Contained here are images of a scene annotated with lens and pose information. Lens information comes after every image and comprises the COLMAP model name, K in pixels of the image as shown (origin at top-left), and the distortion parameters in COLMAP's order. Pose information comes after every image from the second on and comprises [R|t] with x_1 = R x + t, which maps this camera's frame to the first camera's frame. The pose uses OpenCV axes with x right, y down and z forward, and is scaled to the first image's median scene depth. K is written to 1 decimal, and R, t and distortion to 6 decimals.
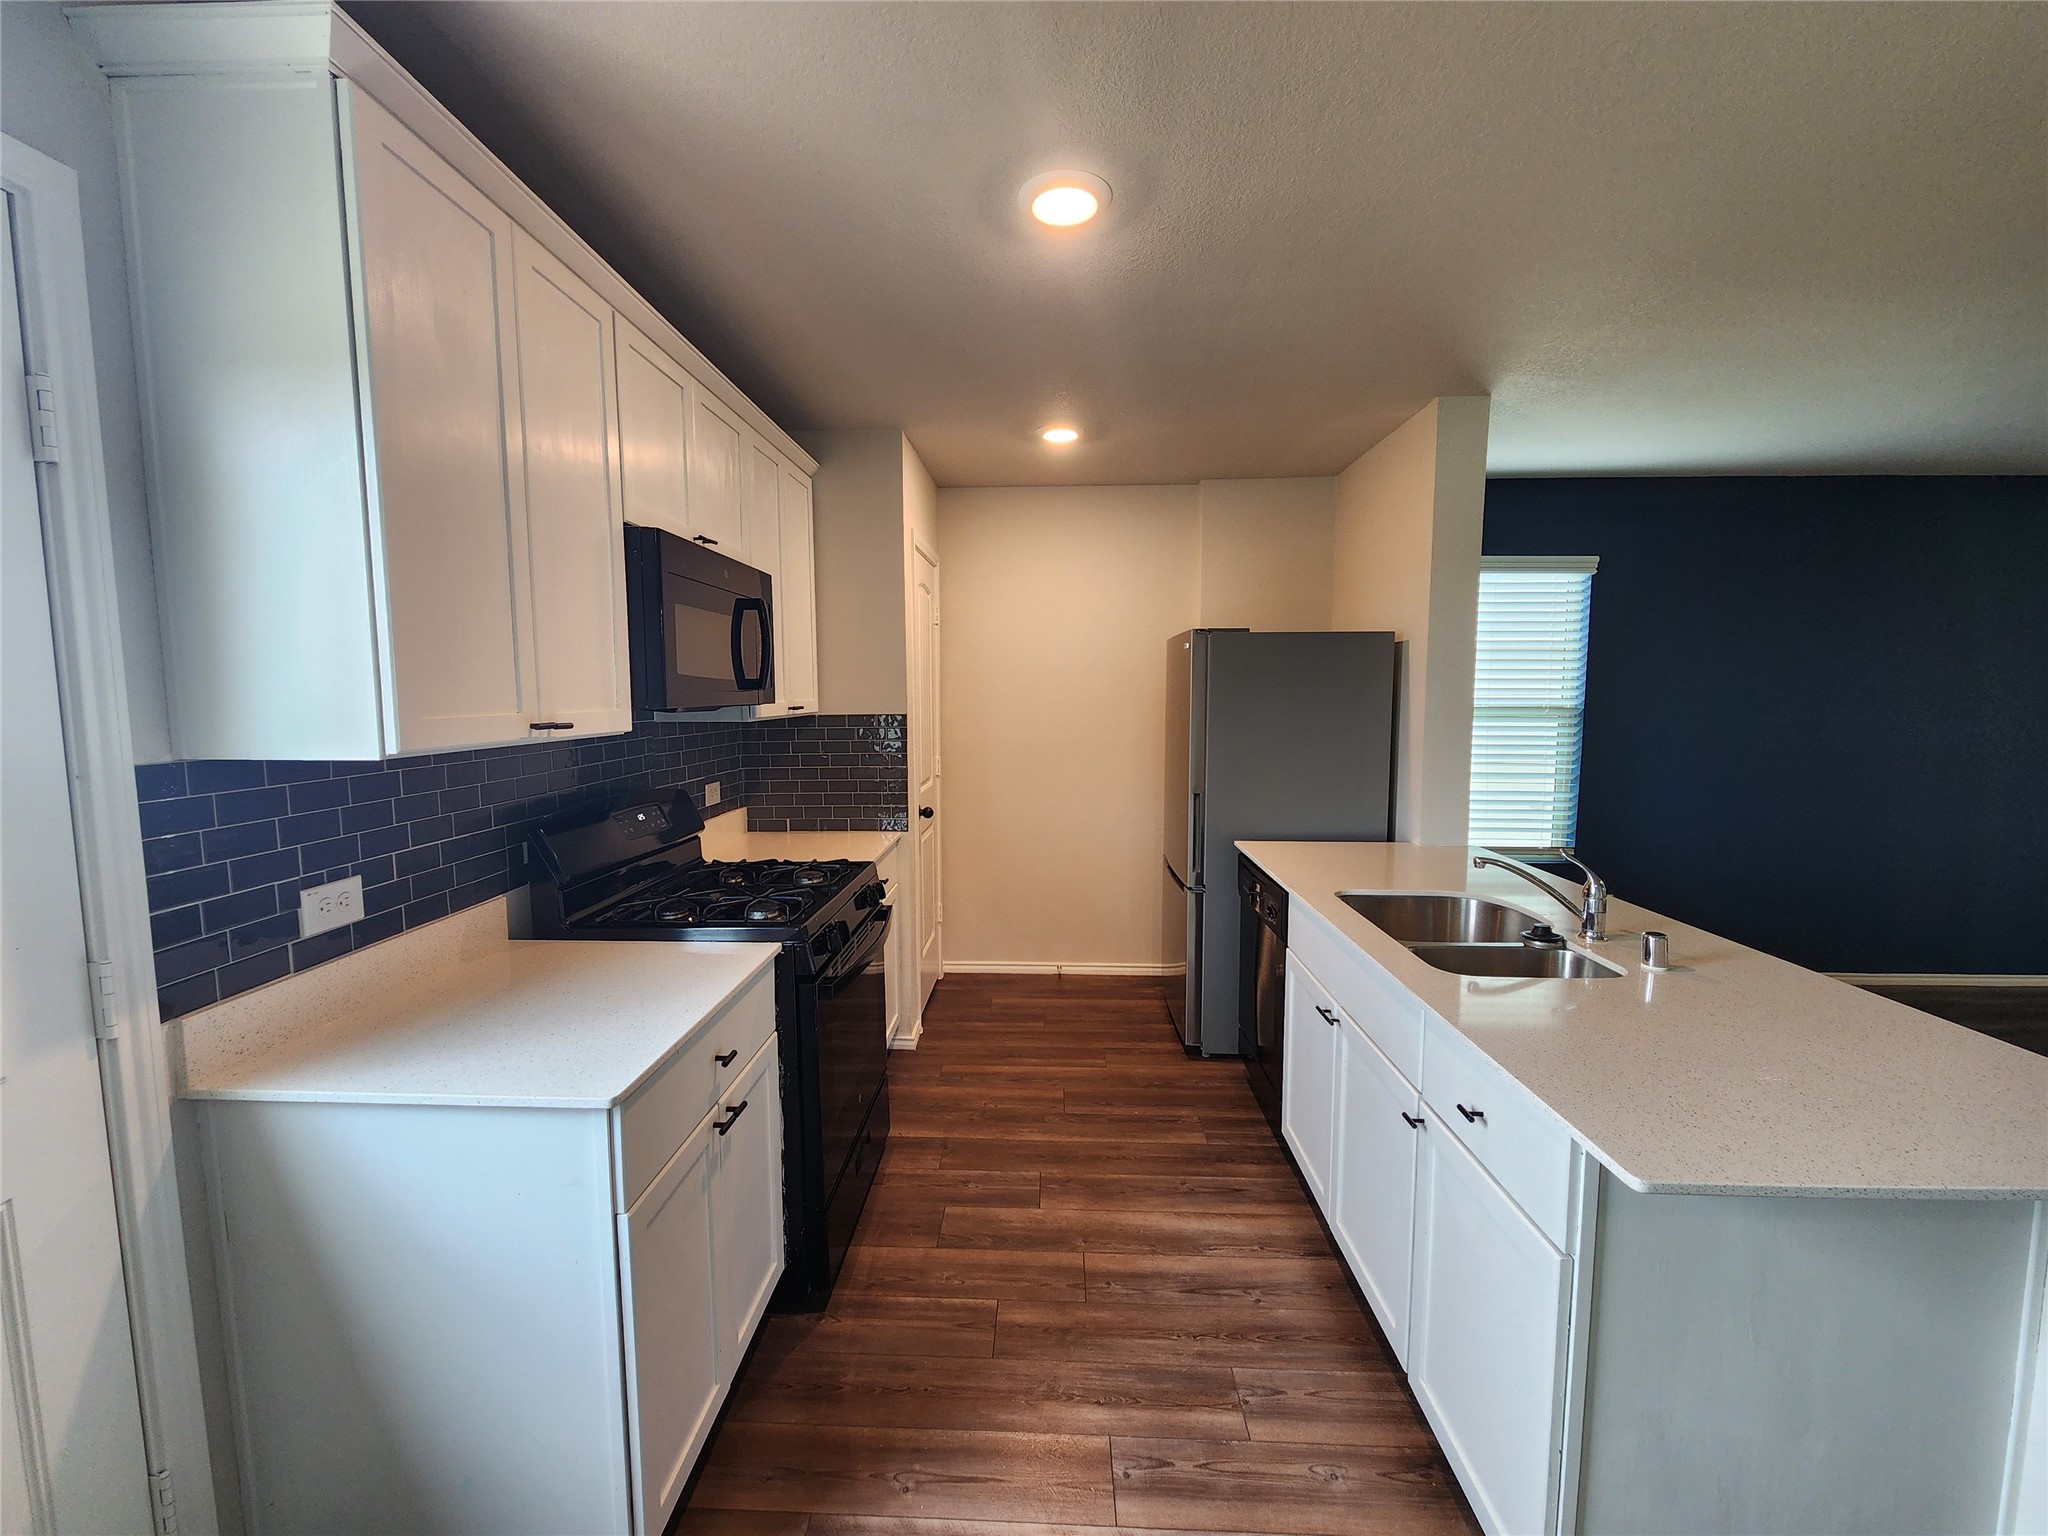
lens RADIAL K [[842.8, 0, 1013.0], [0, 842.8, 765.1], [0, 0, 1]] dist [0.012627, -0.008684]
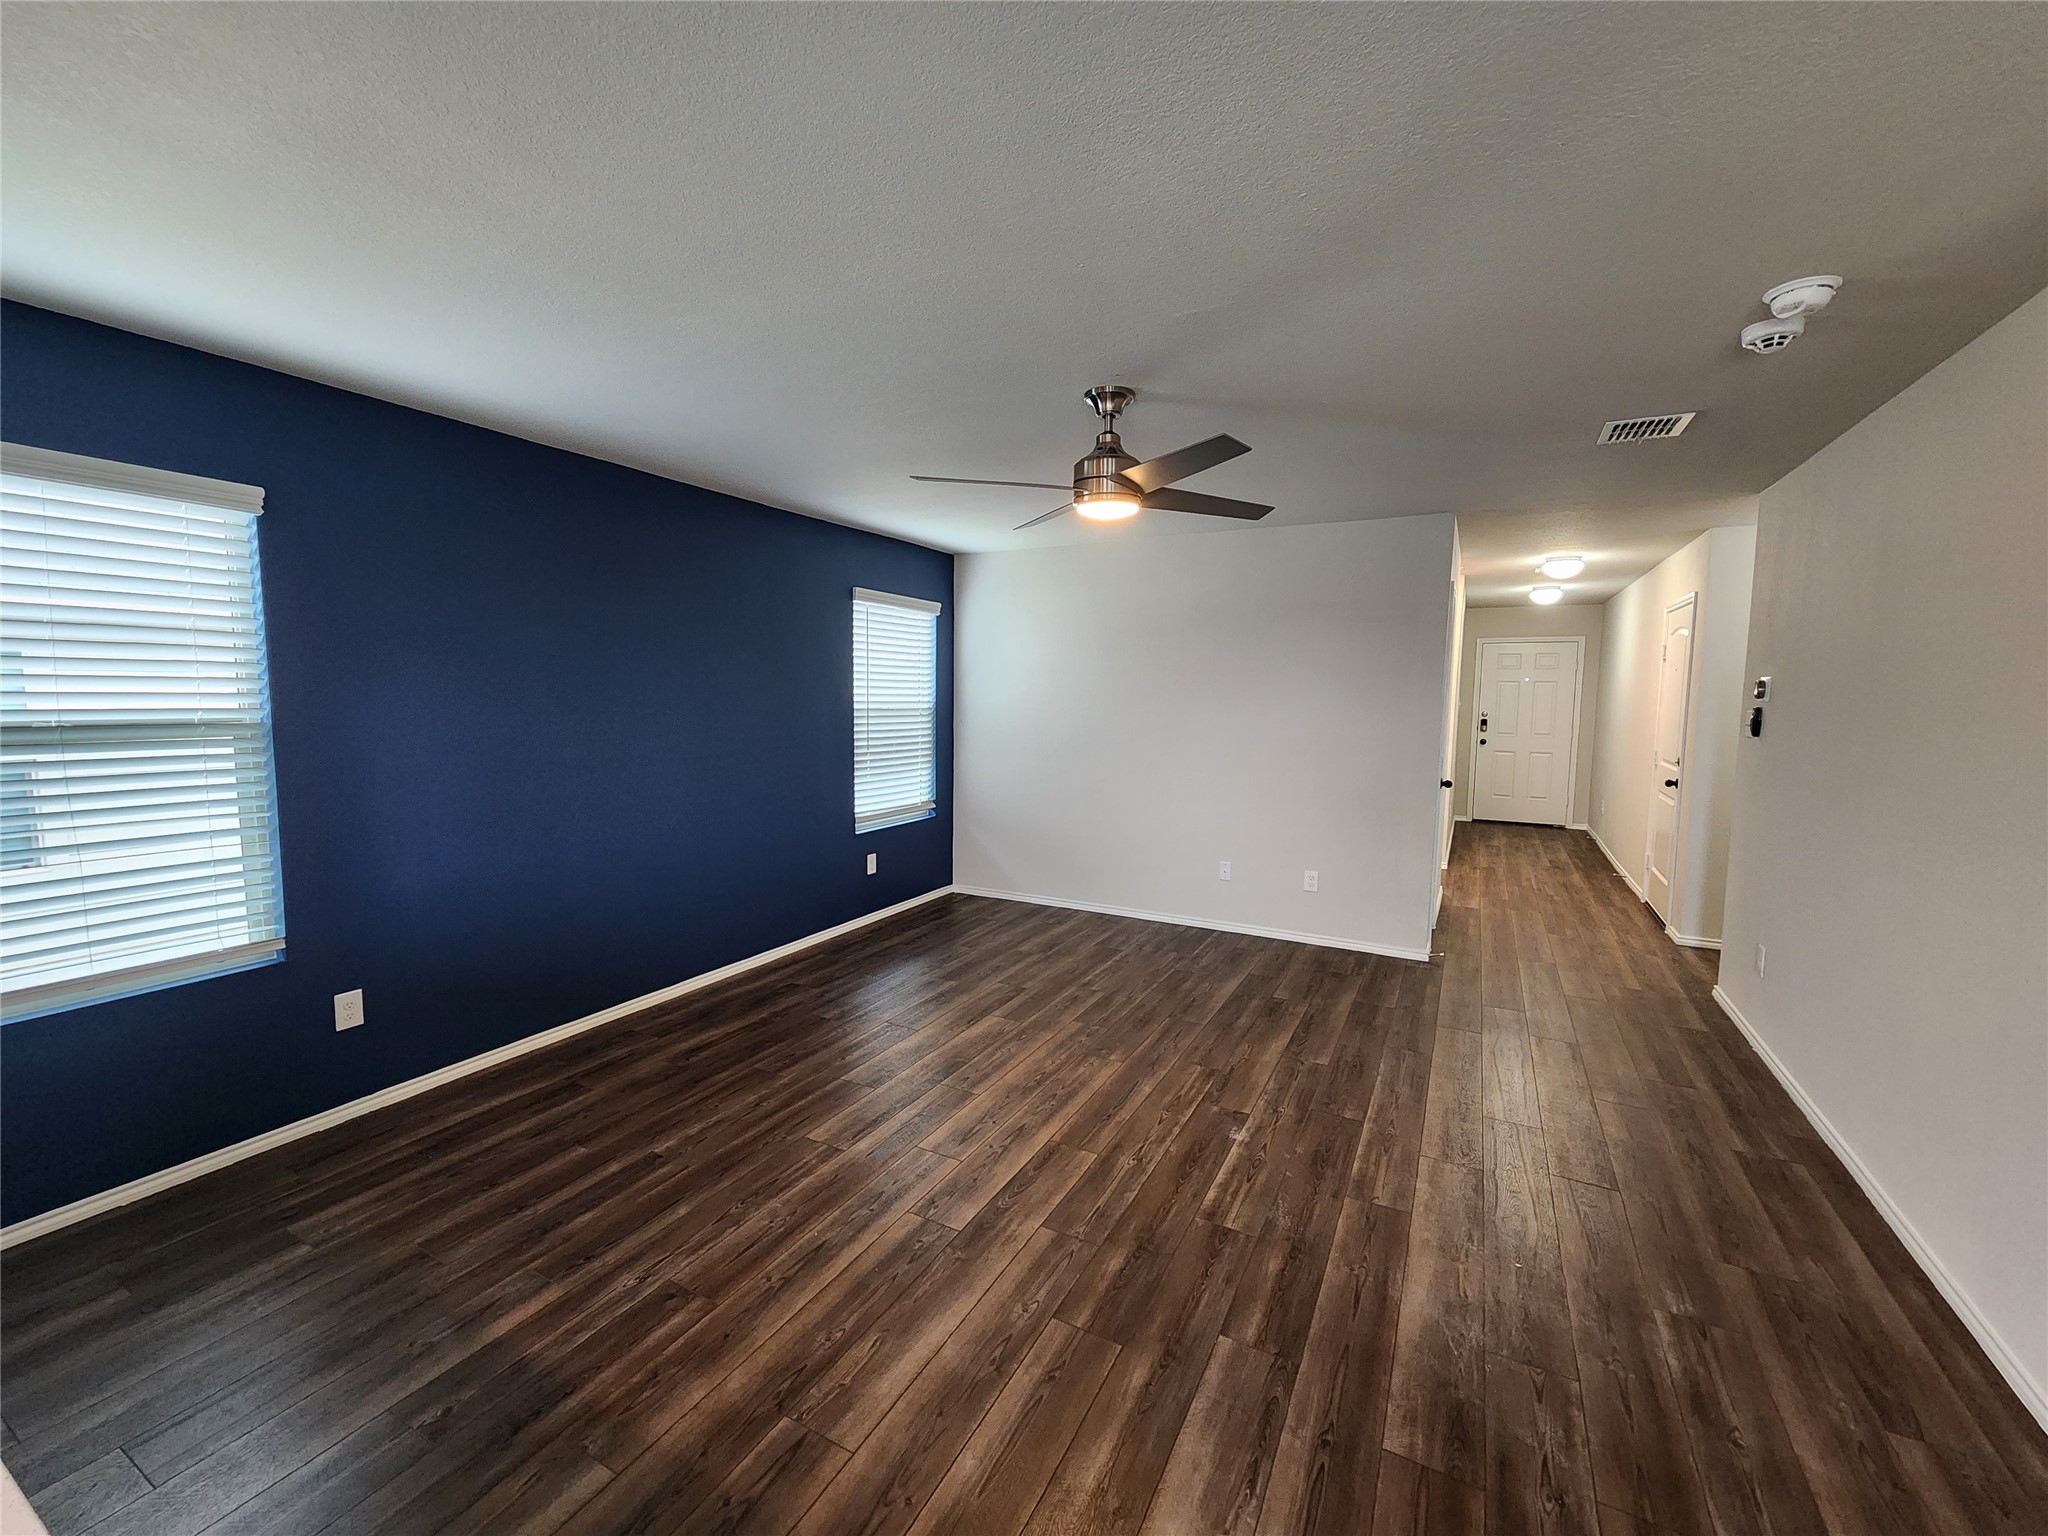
lens RADIAL K [[842.8, 0, 1013.0], [0, 842.8, 765.1], [0, 0, 1]] dist [0.012627, -0.008684]
pose [[0.439867, -0.075761, 0.894862, 0.404983], [0.074511, 0.996079, 0.047704, -0.029193], [-0.894967, 0.045693, 0.443787, 0.246324]]
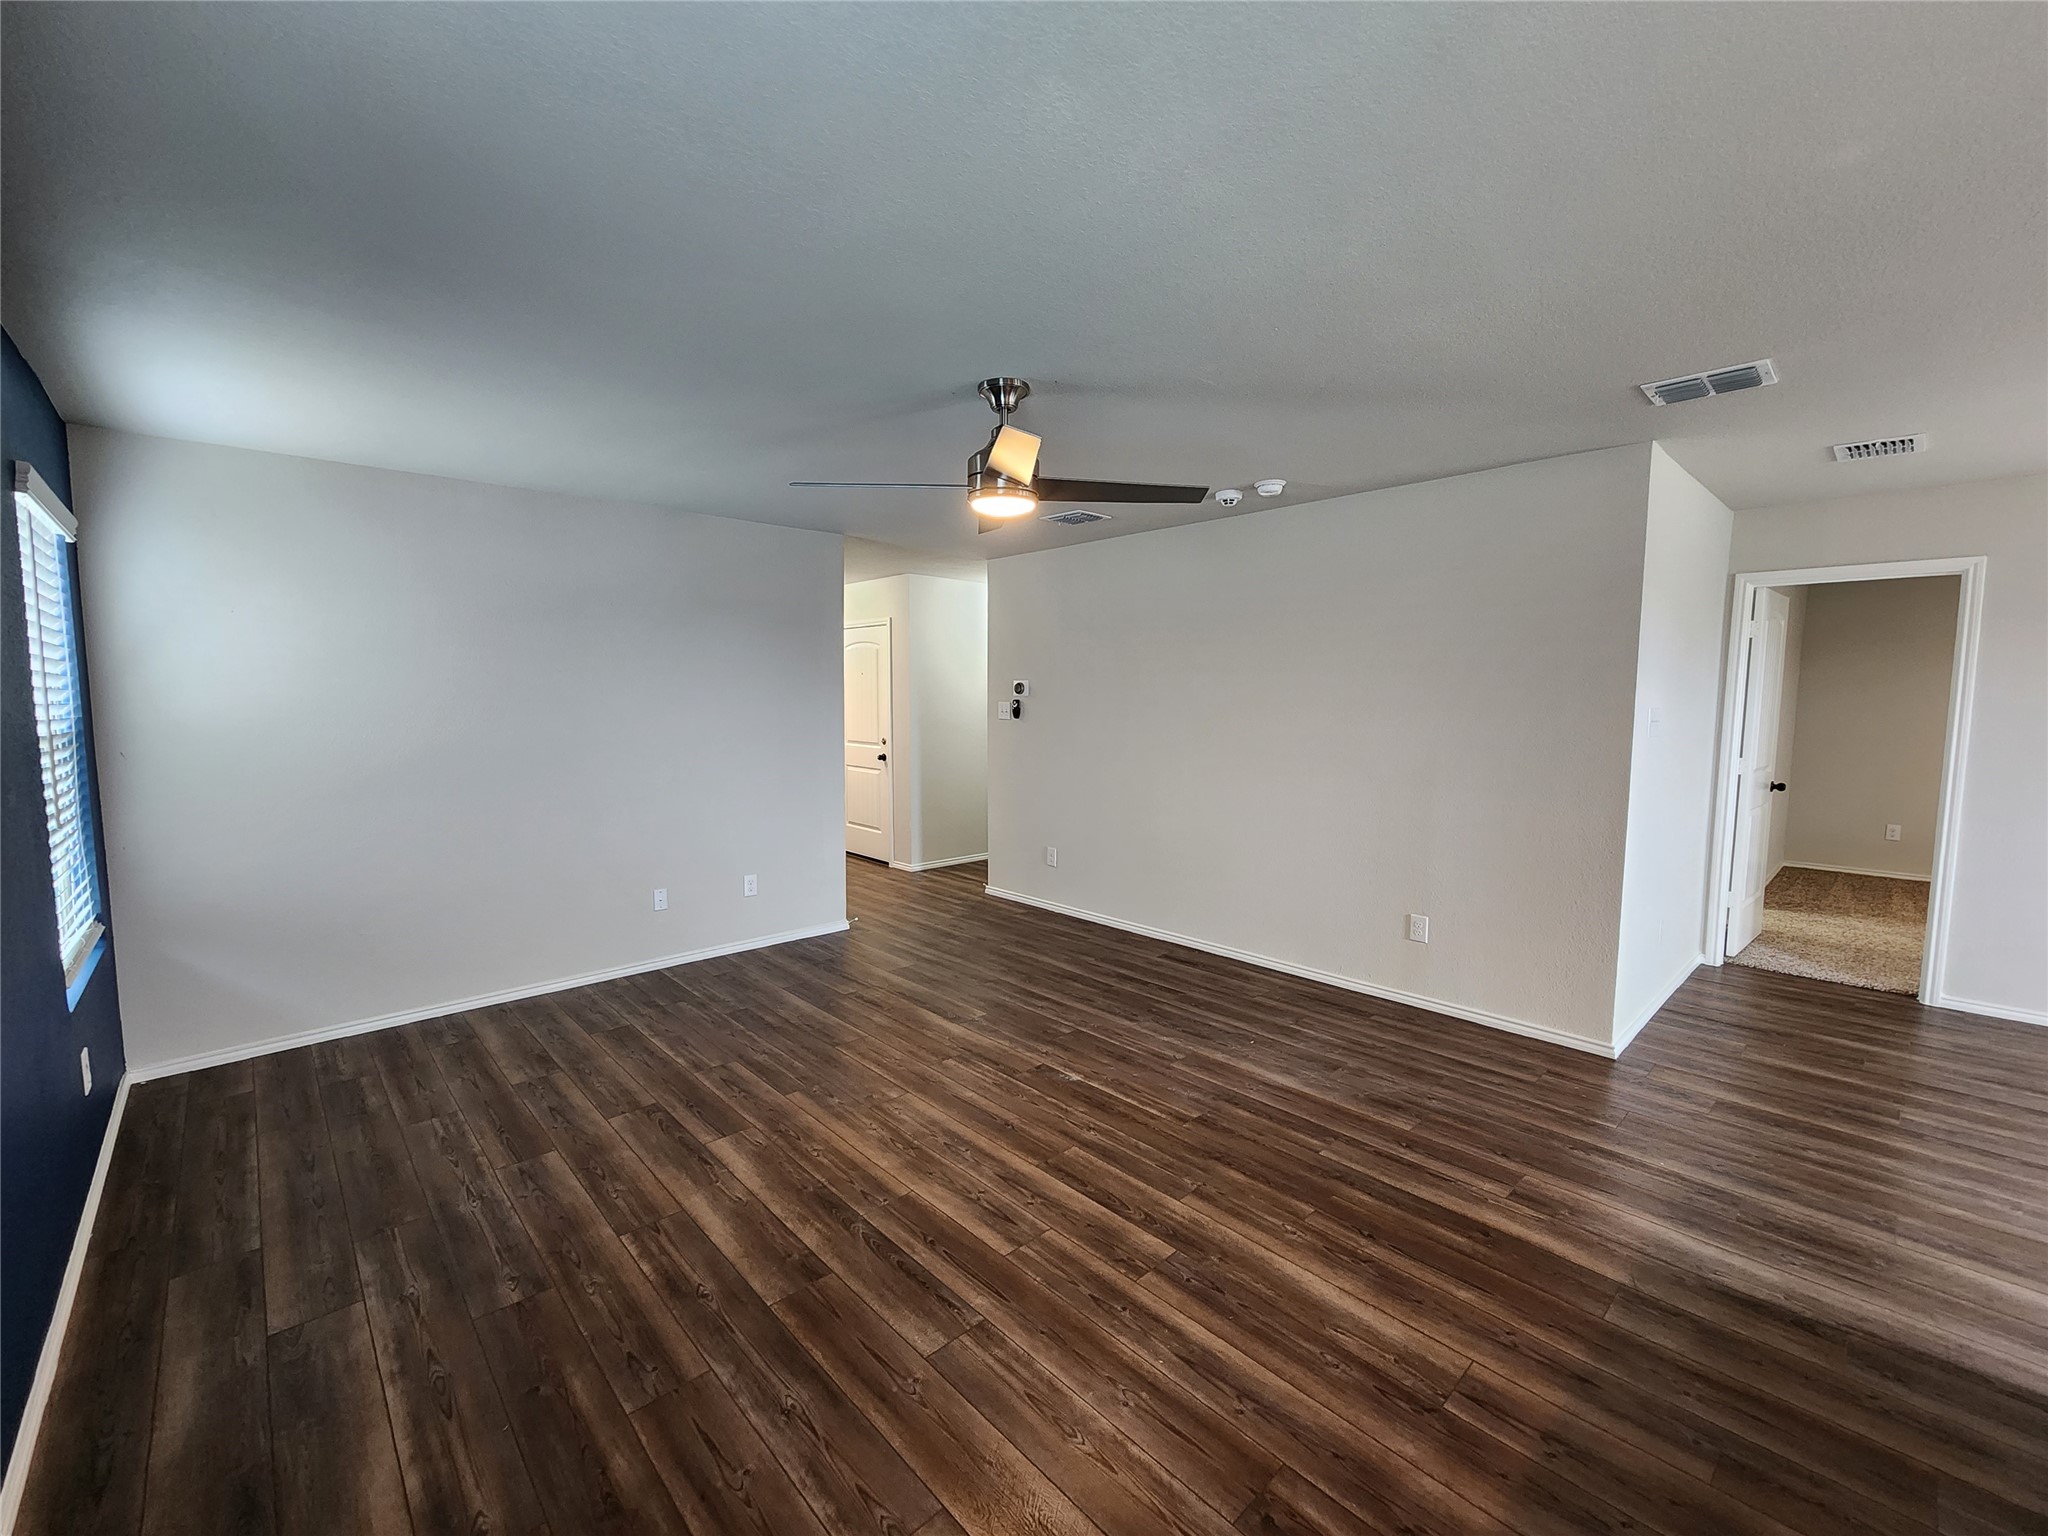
lens RADIAL K [[842.8, 0, 1013.0], [0, 842.8, 765.1], [0, 0, 1]] dist [0.012627, -0.008684]
pose [[-0.709368, -0.059935, 0.702286, 0.625344], [0.065865, 0.986381, 0.150710, -0.112439], [-0.701754, 0.153164, -0.695760, 1.134594]]
